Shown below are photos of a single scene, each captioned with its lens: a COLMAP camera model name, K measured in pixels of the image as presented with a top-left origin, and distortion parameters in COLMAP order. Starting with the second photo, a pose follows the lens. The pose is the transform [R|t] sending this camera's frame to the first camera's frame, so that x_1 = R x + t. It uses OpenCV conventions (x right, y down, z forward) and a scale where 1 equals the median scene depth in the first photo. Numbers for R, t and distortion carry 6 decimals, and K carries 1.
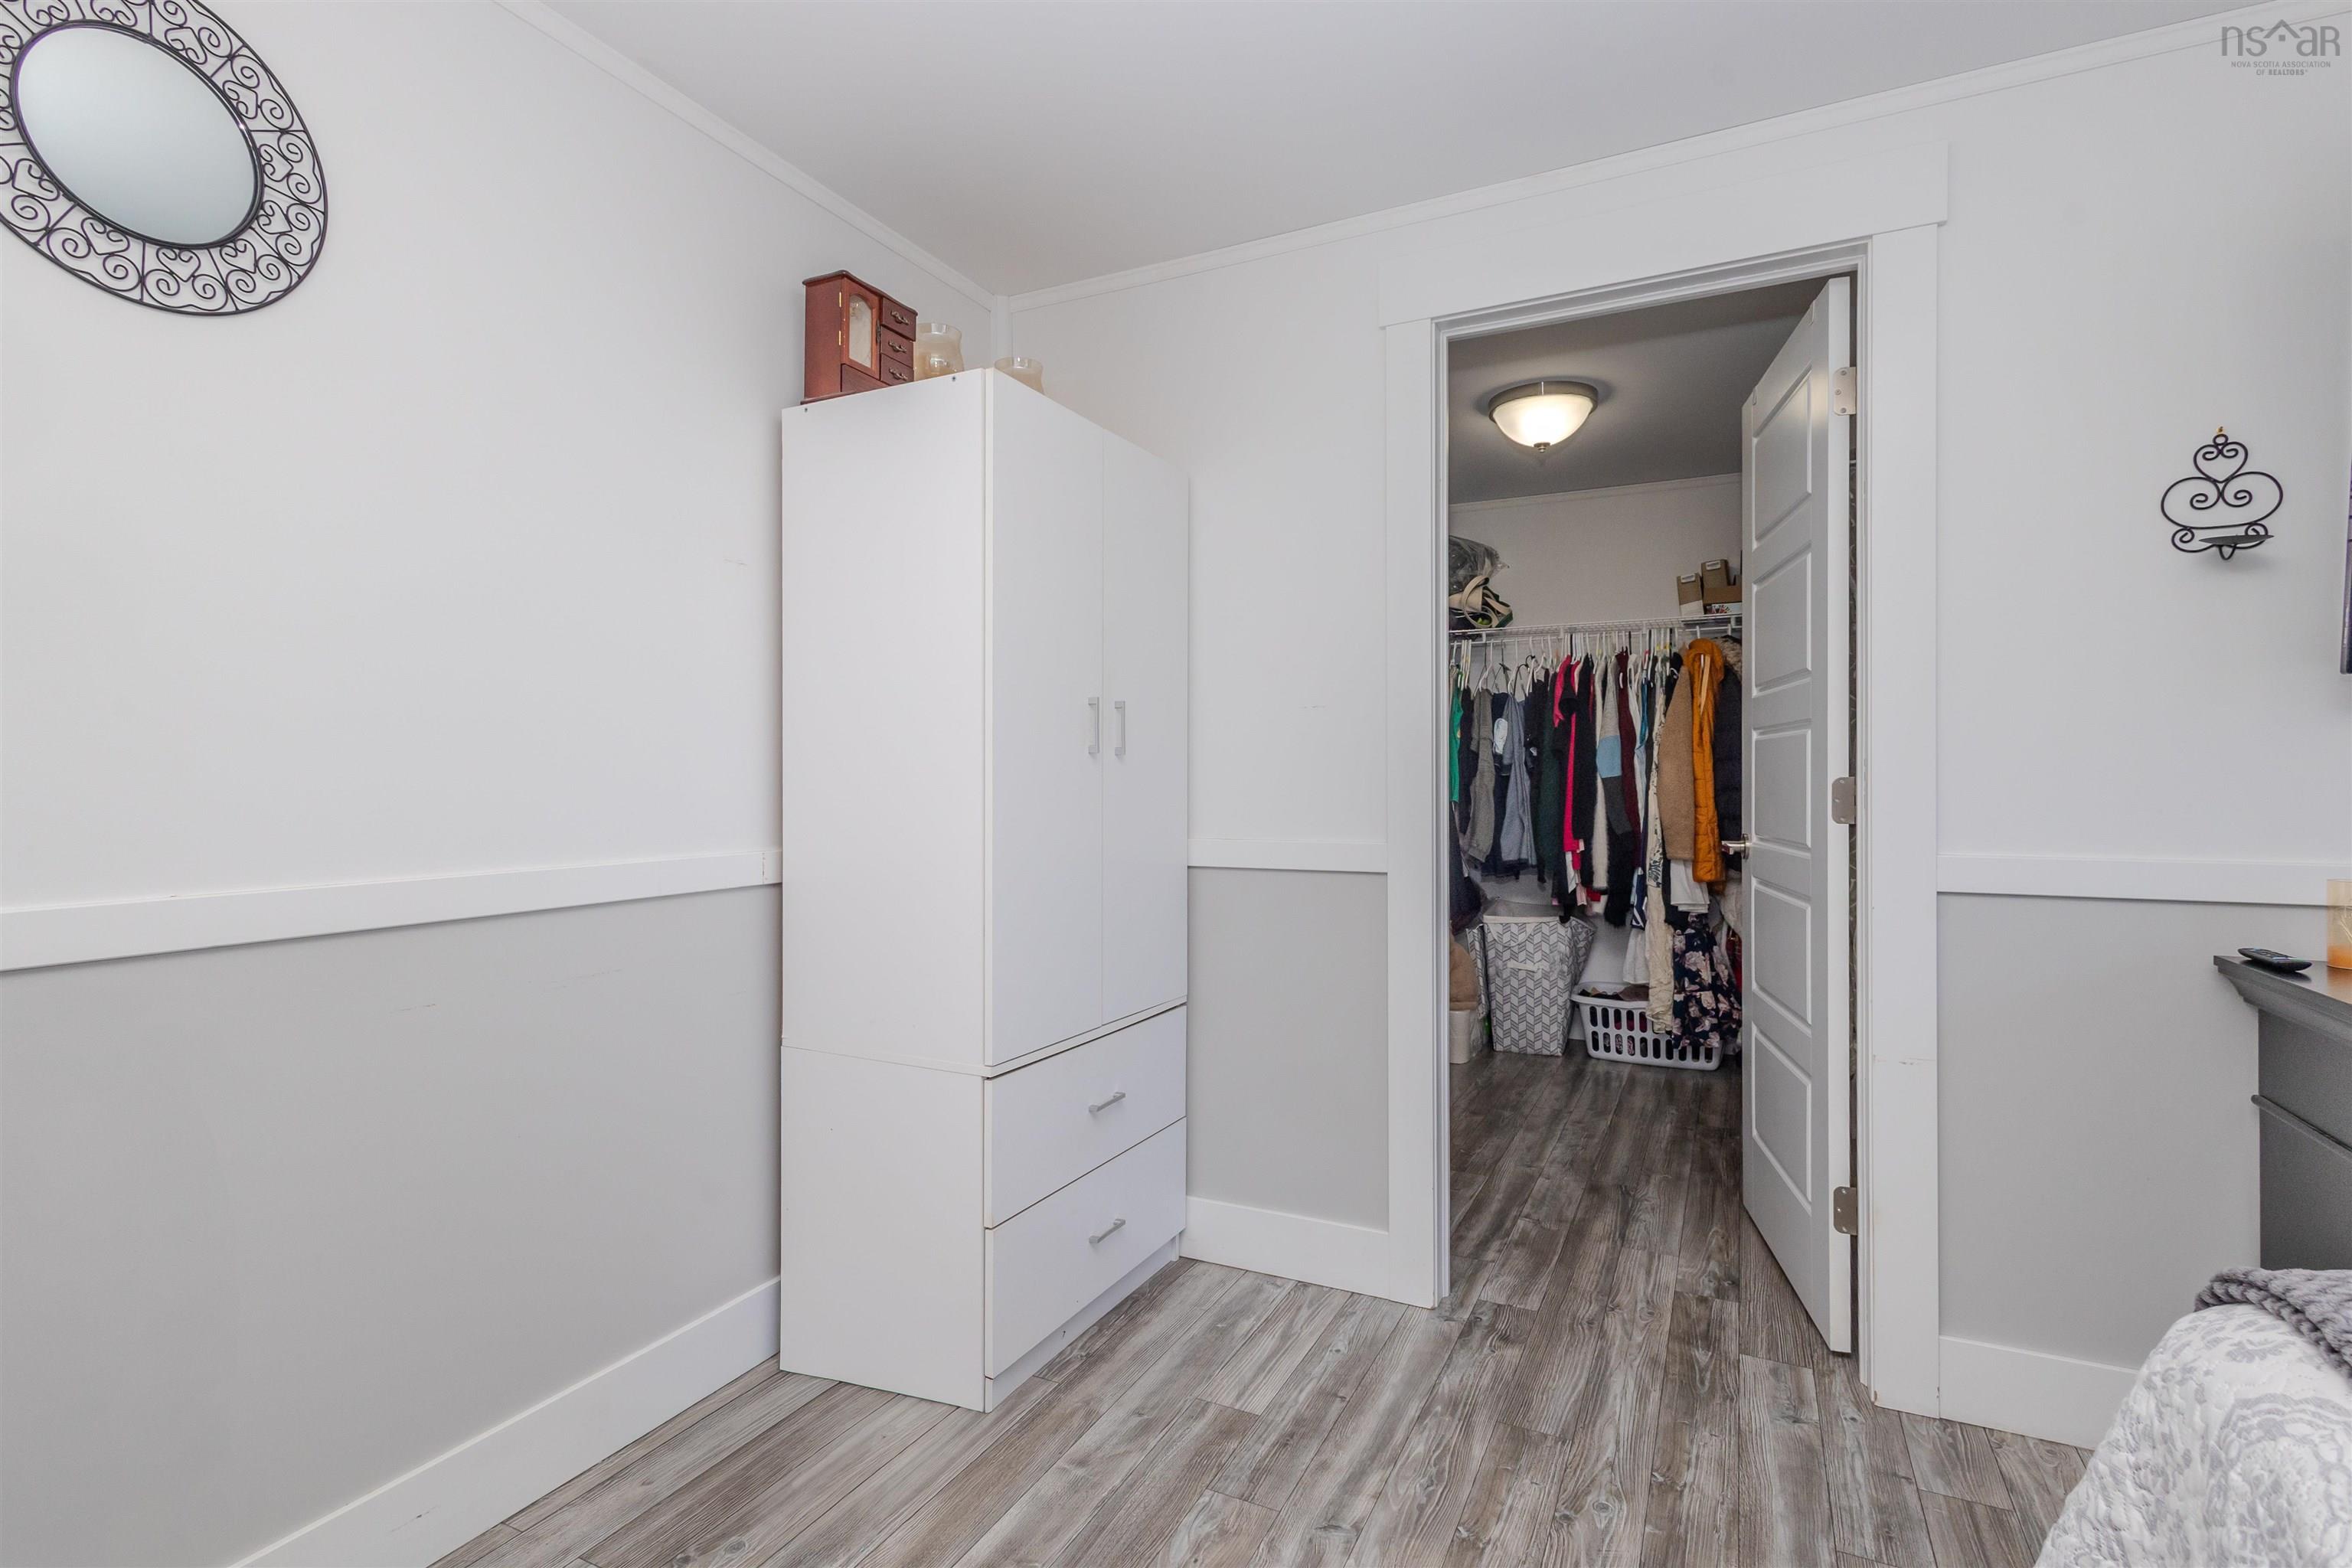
lens RADIAL K [[1117.0, 0, 1176.0], [0, 1117.0, 784.0], [0, 0, 1]] dist [0.014562, 0.000470]
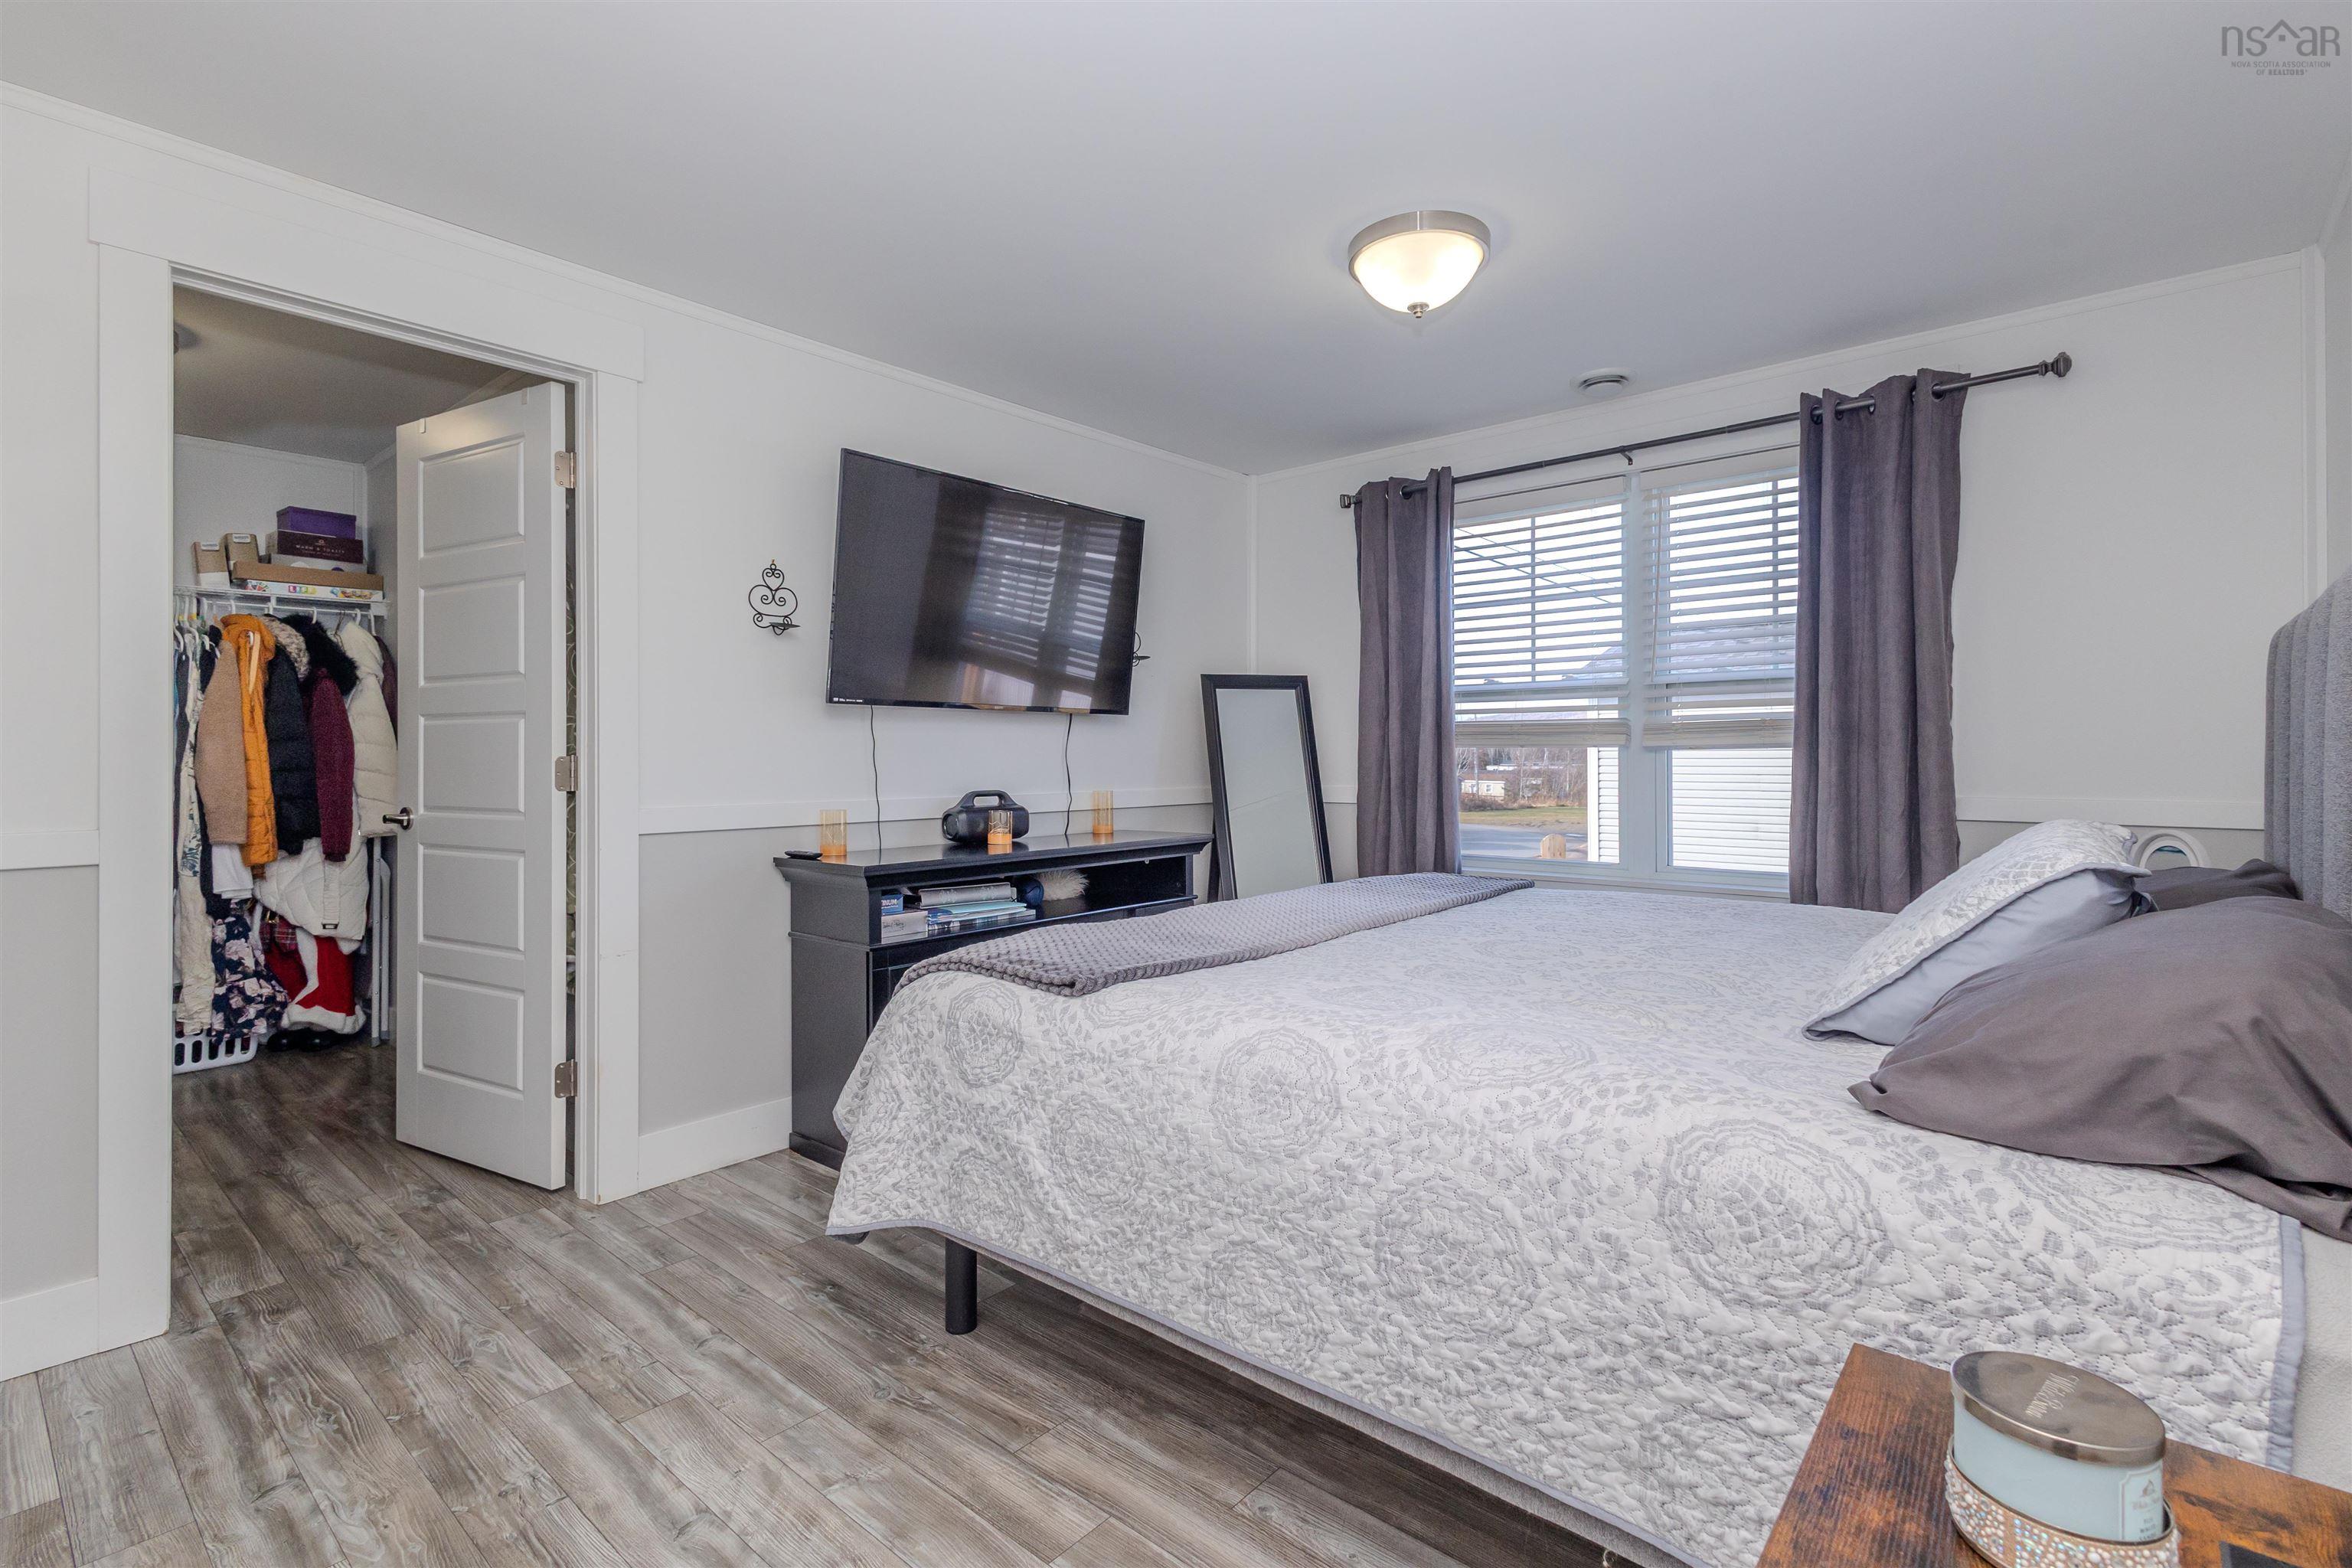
lens RADIAL K [[1108.4, 0, 1182.3], [0, 1108.4, 773.9], [0, 0, 1]] dist [0.011408, -0.000579]
pose [[0.250207, -0.013672, 0.968096, -0.445053], [0.007835, 0.999896, 0.012096, 0.003924], [-0.968161, 0.004558, 0.250288, -0.041506]]
